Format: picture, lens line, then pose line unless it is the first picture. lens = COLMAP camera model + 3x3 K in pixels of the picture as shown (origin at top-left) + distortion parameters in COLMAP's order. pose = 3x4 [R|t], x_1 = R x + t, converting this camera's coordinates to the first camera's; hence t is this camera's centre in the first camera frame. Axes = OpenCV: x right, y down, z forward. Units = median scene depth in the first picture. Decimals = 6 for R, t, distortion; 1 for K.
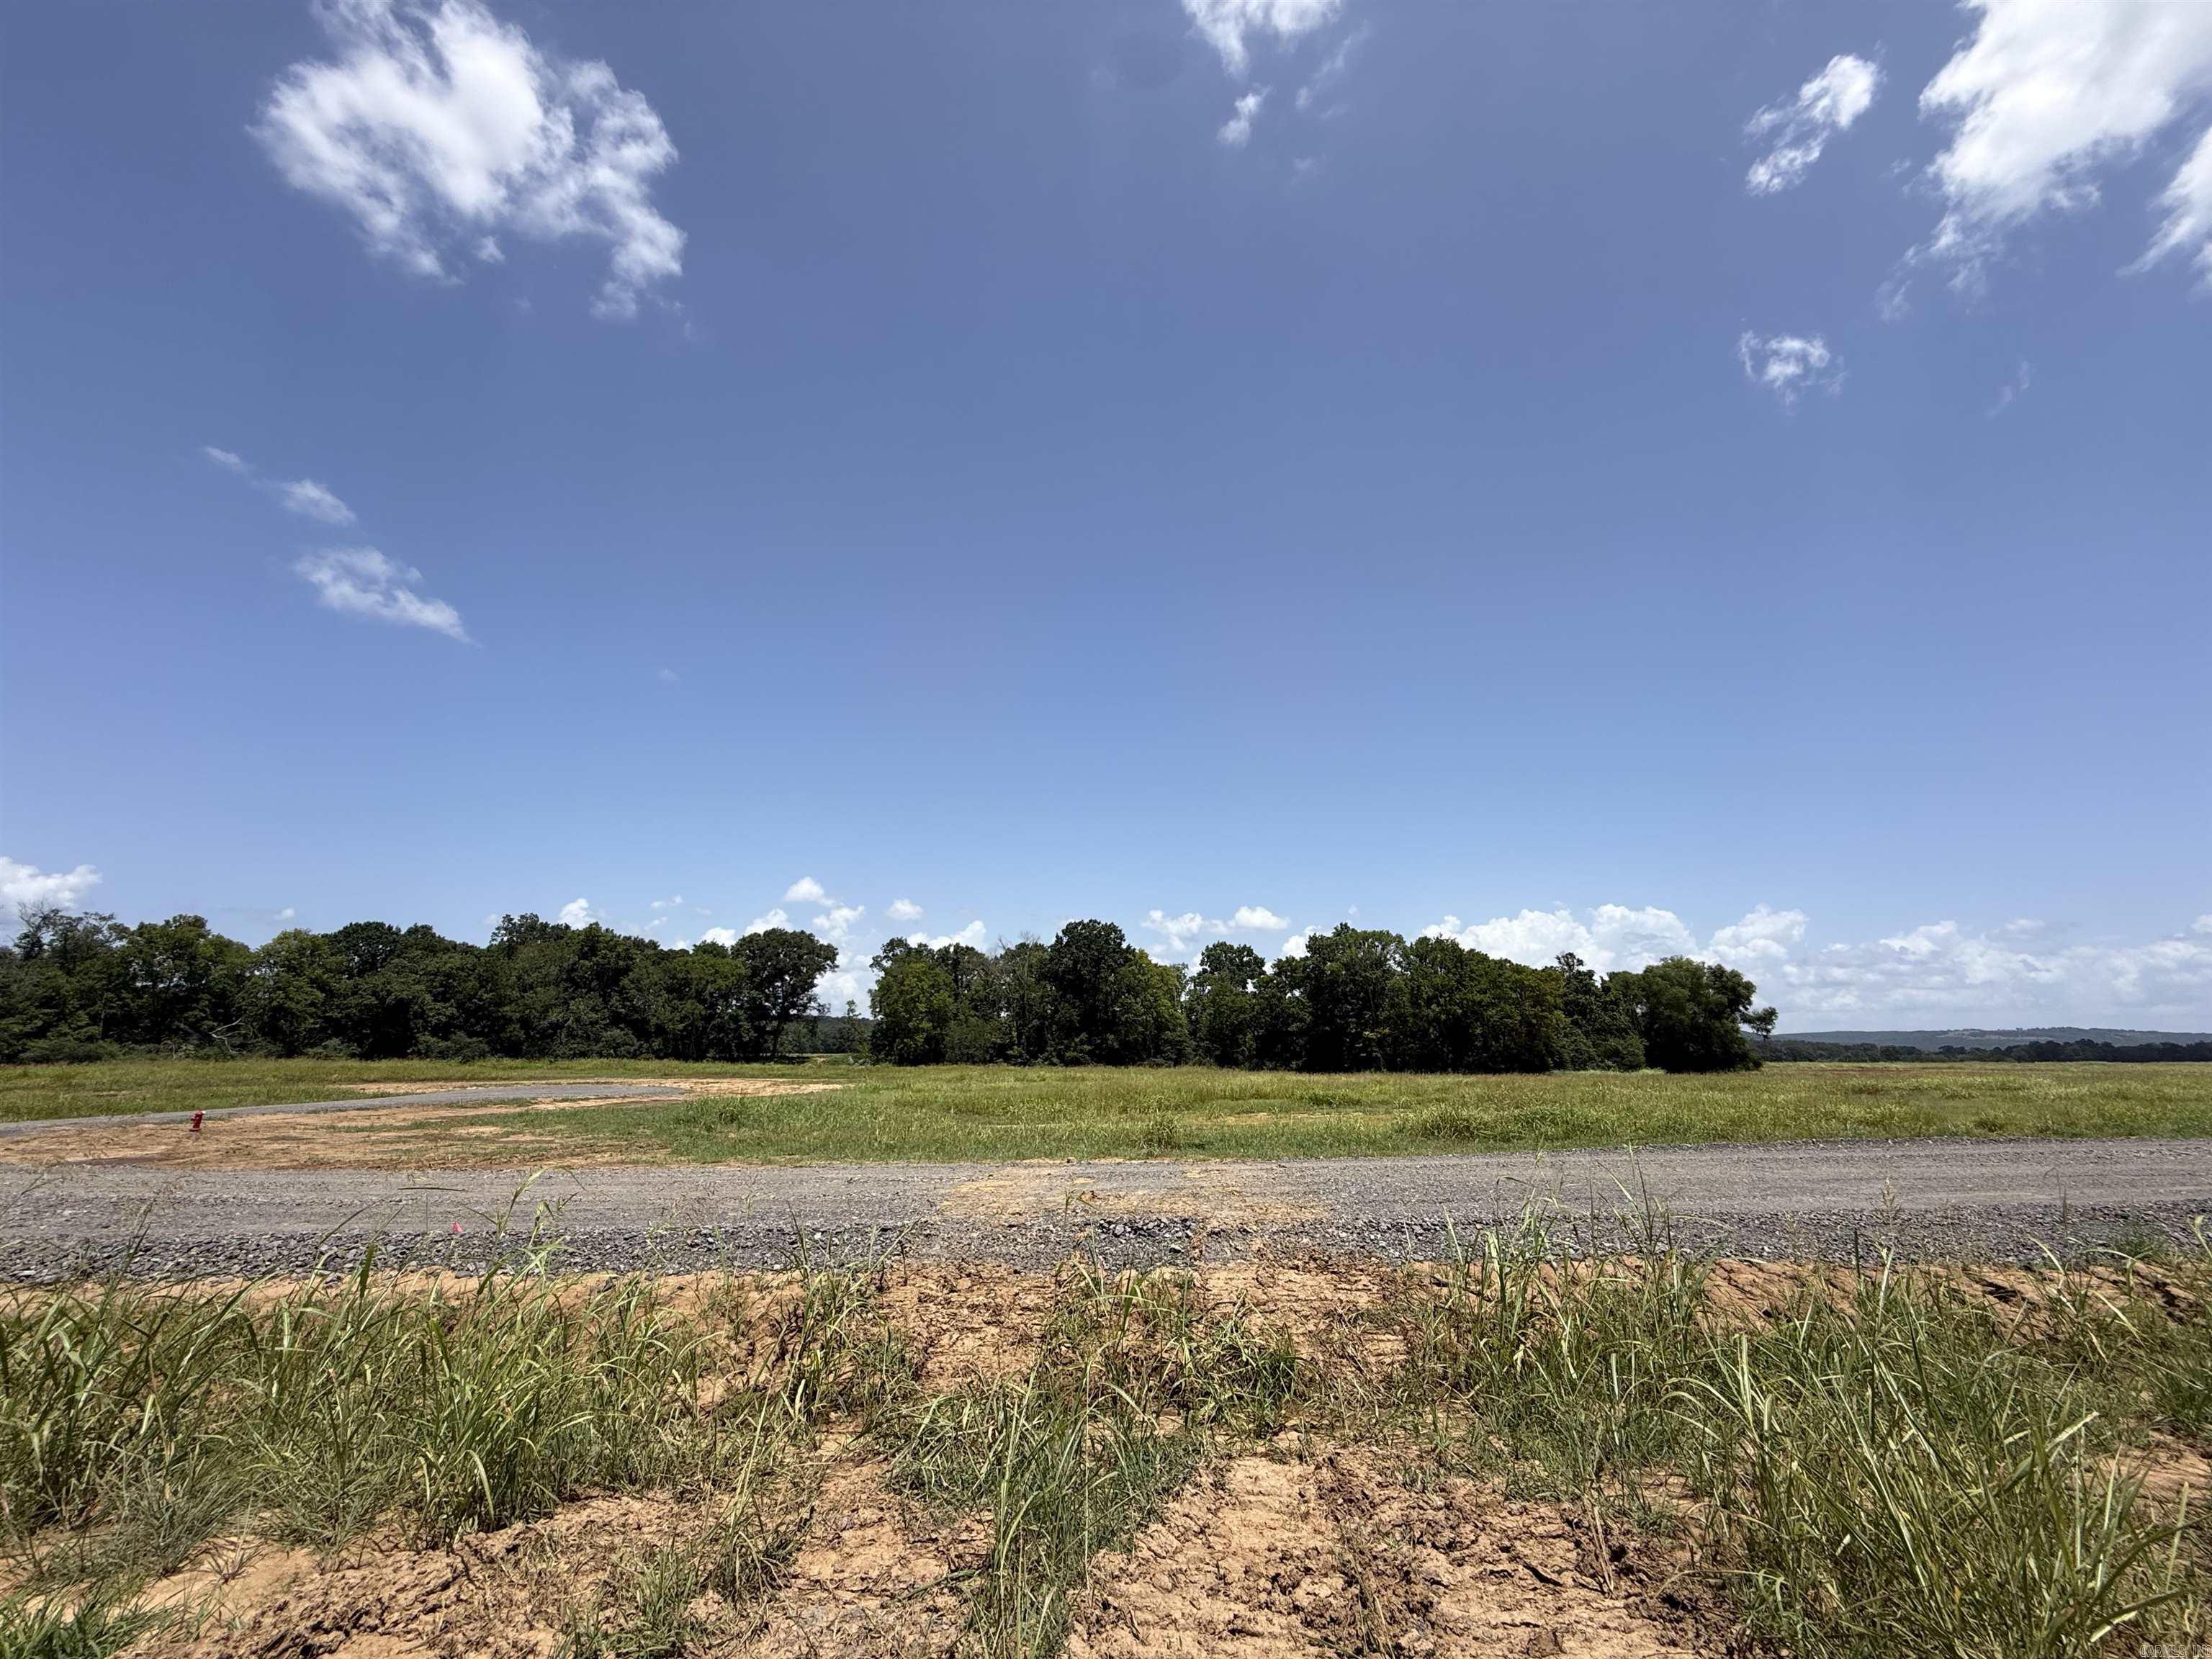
lens RADIAL K [[871.0, 0, 1103.5], [0, 871.0, 831.0], [0, 0, 1]] dist [0.001780, -0.000110]
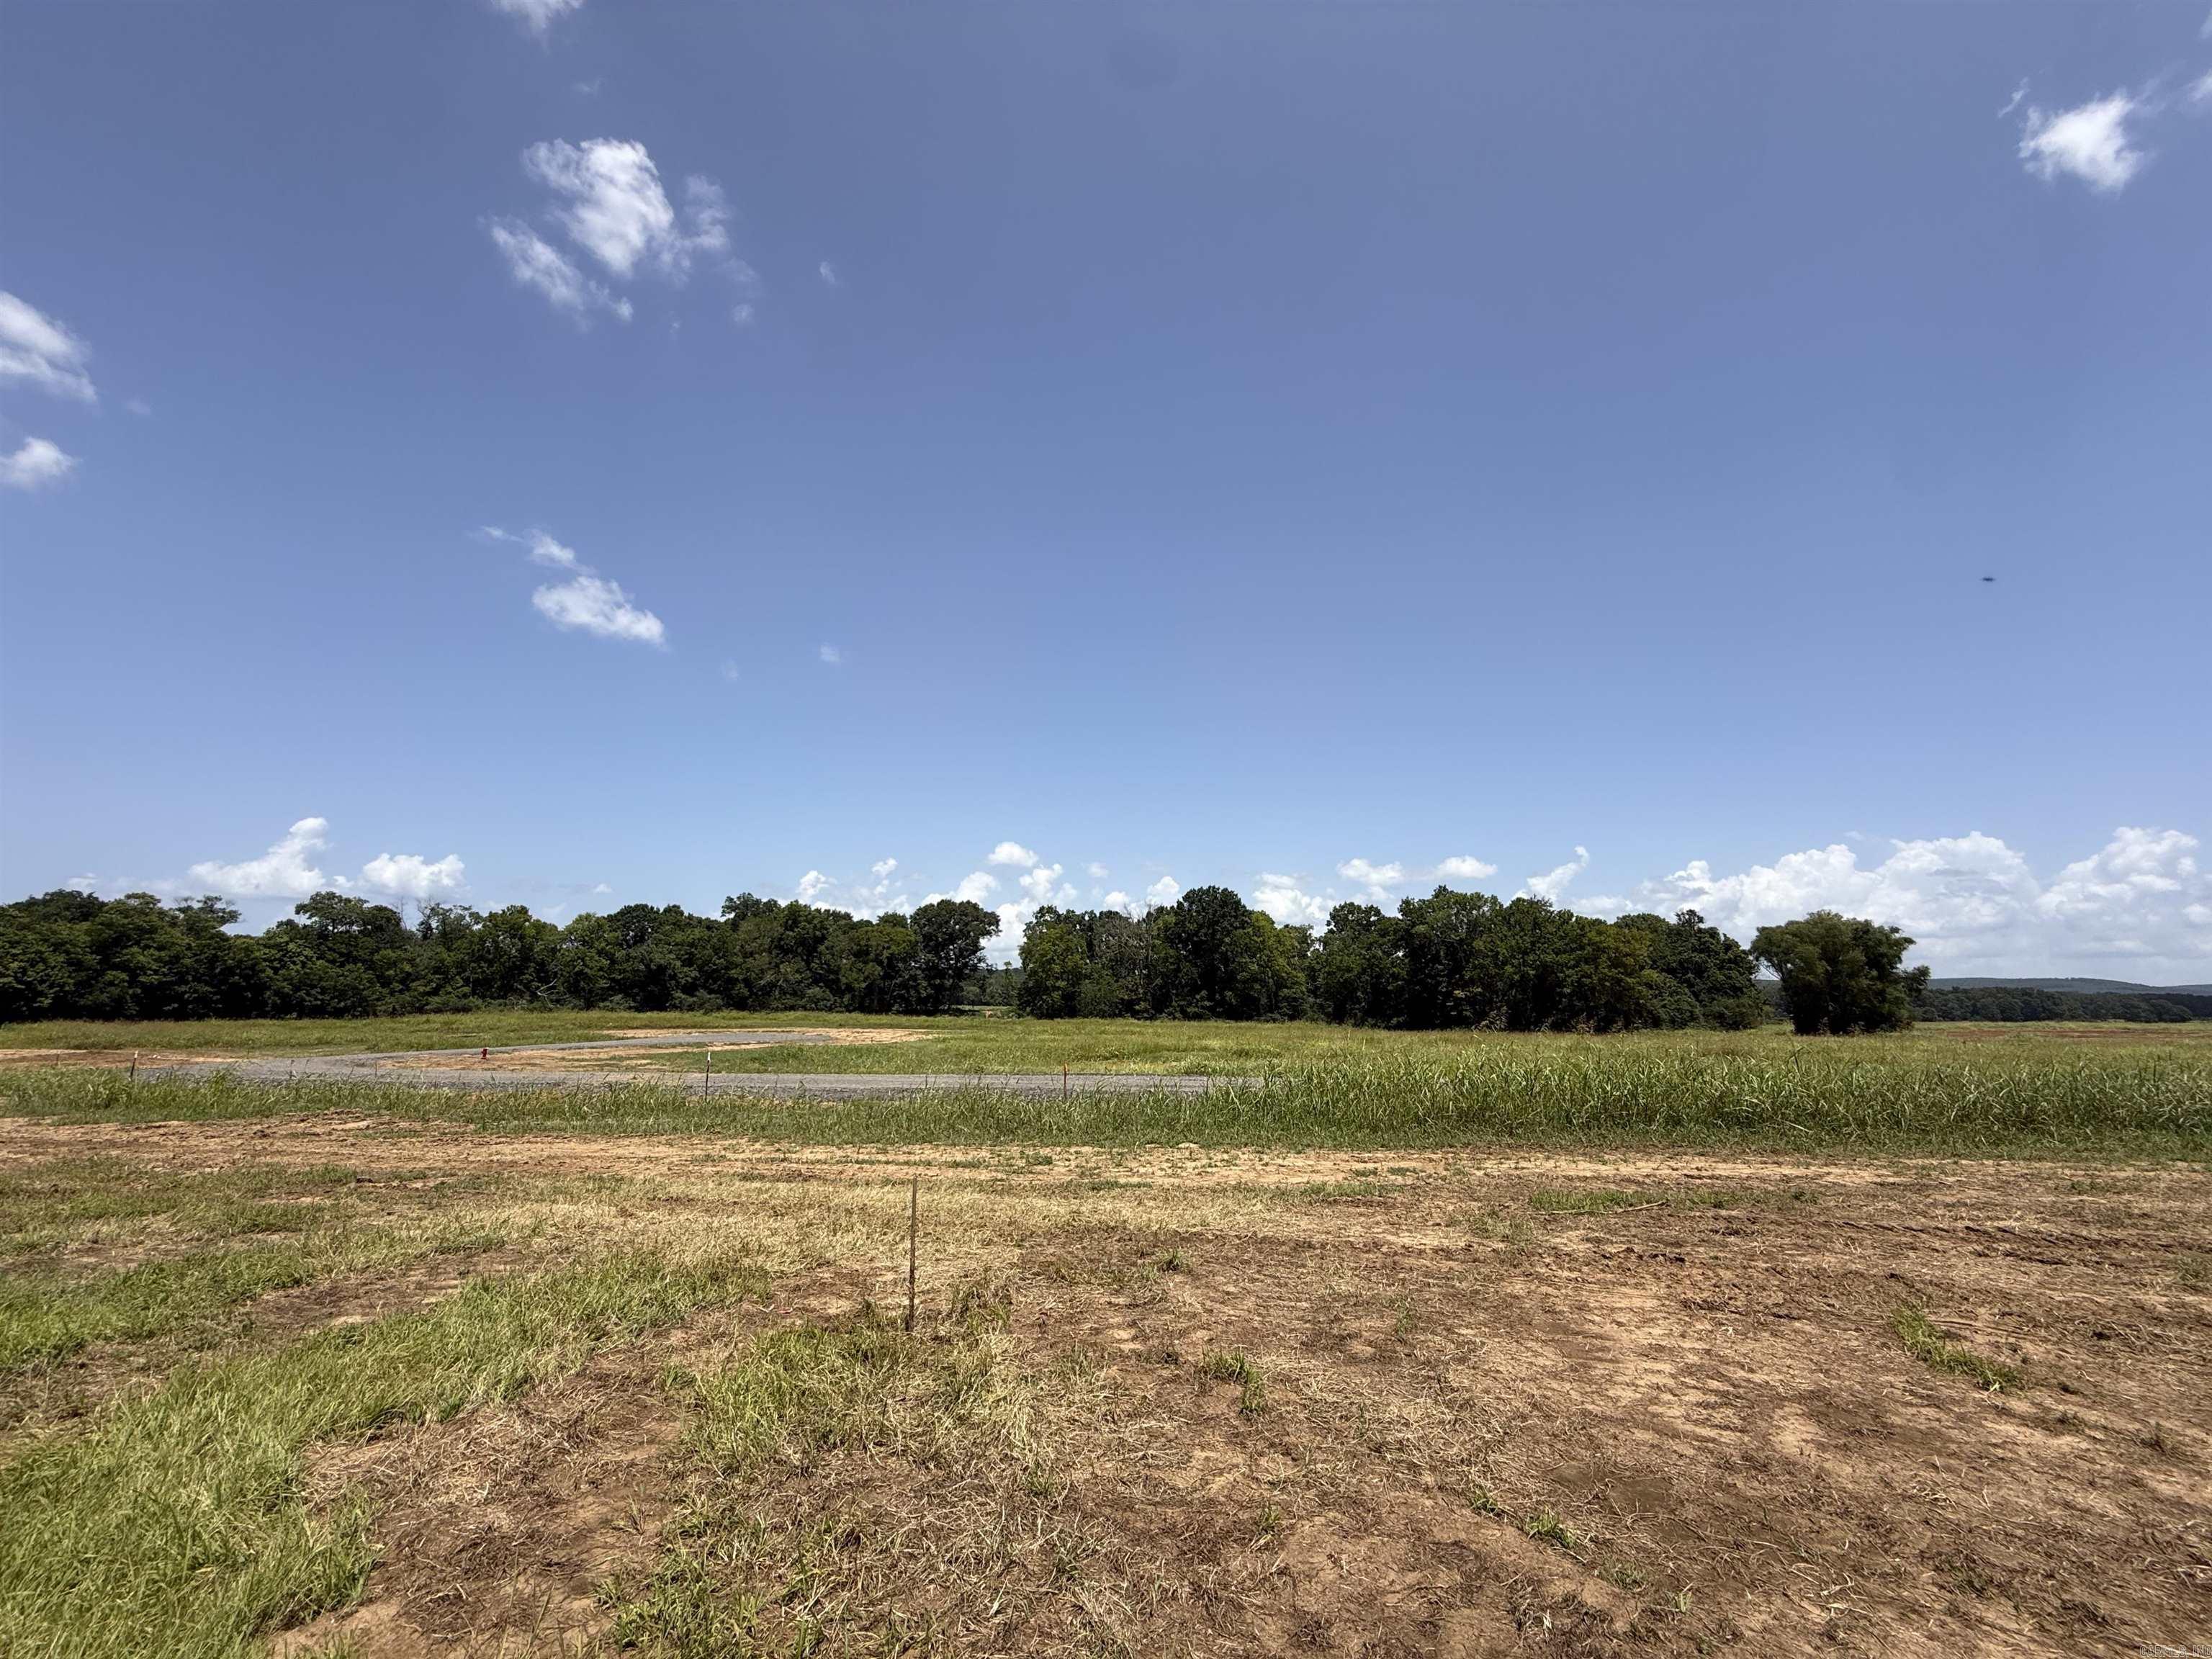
lens RADIAL K [[871.0, 0, 1103.5], [0, 871.0, 831.0], [0, 0, 1]] dist [0.001780, -0.000110]
pose [[0.972829, -0.041072, -0.227853, 0.121253], [0.052965, 0.997521, 0.046330, -0.026553], [0.225385, -0.057139, 0.972593, -0.083780]]
